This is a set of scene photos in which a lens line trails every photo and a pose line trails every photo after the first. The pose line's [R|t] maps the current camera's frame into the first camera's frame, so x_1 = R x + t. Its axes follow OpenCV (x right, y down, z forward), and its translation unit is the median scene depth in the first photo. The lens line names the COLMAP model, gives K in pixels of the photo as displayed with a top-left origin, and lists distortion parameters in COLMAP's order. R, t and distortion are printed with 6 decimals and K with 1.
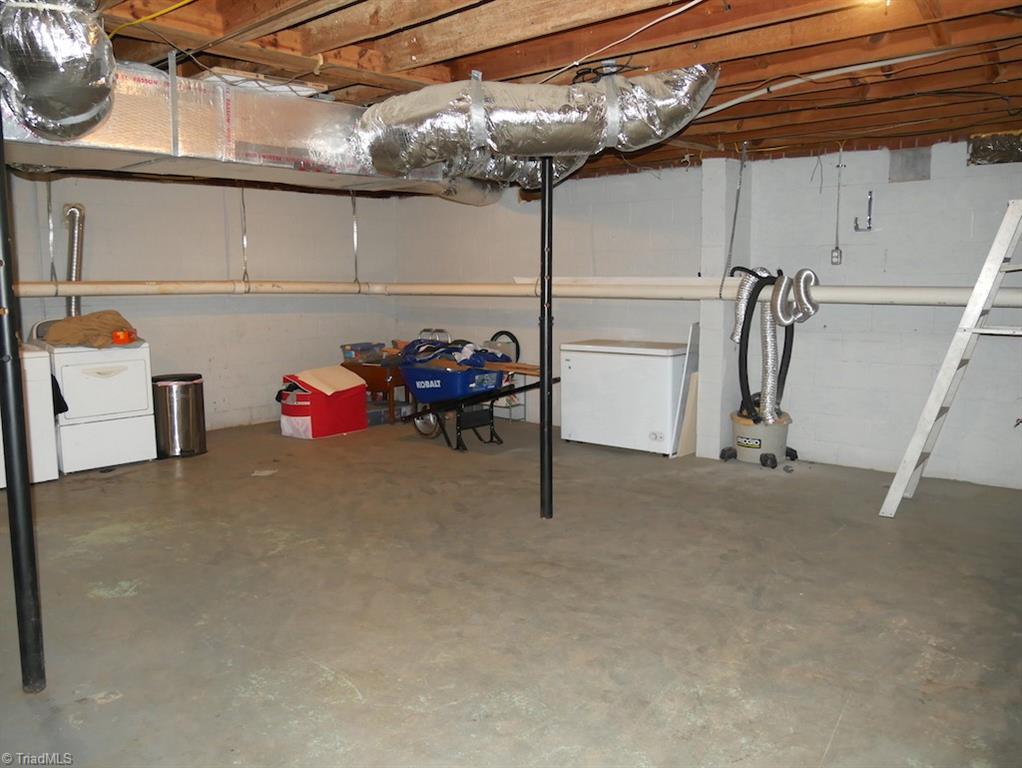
lens RADIAL K [[846.5, 0, 510.1], [0, 846.5, 387.1], [0, 0, 1]] dist [0.000099, 0.000865]
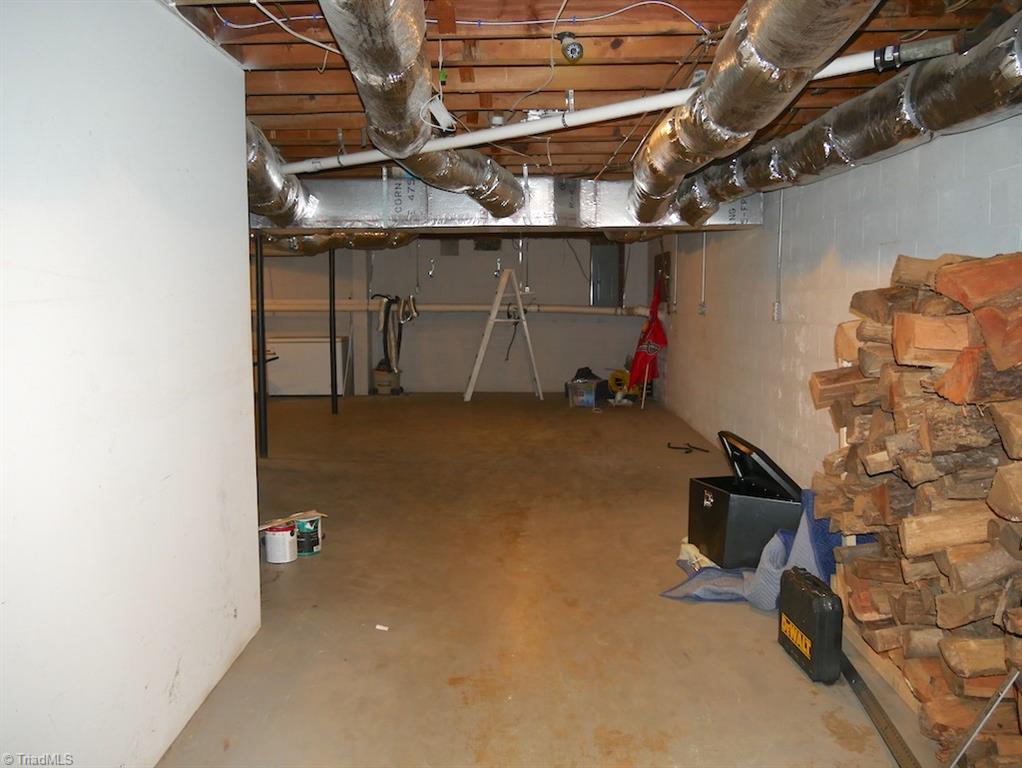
lens RADIAL K [[846.5, 0, 511.8], [0, 846.5, 382.6], [0, 0, 1]] dist [0.000099, 0.000865]
pose [[0.783220, -0.071985, 0.617563, -0.733302], [0.083968, 0.996422, 0.009654, 0.073193], [-0.616048, 0.044295, 0.786462, -0.759932]]
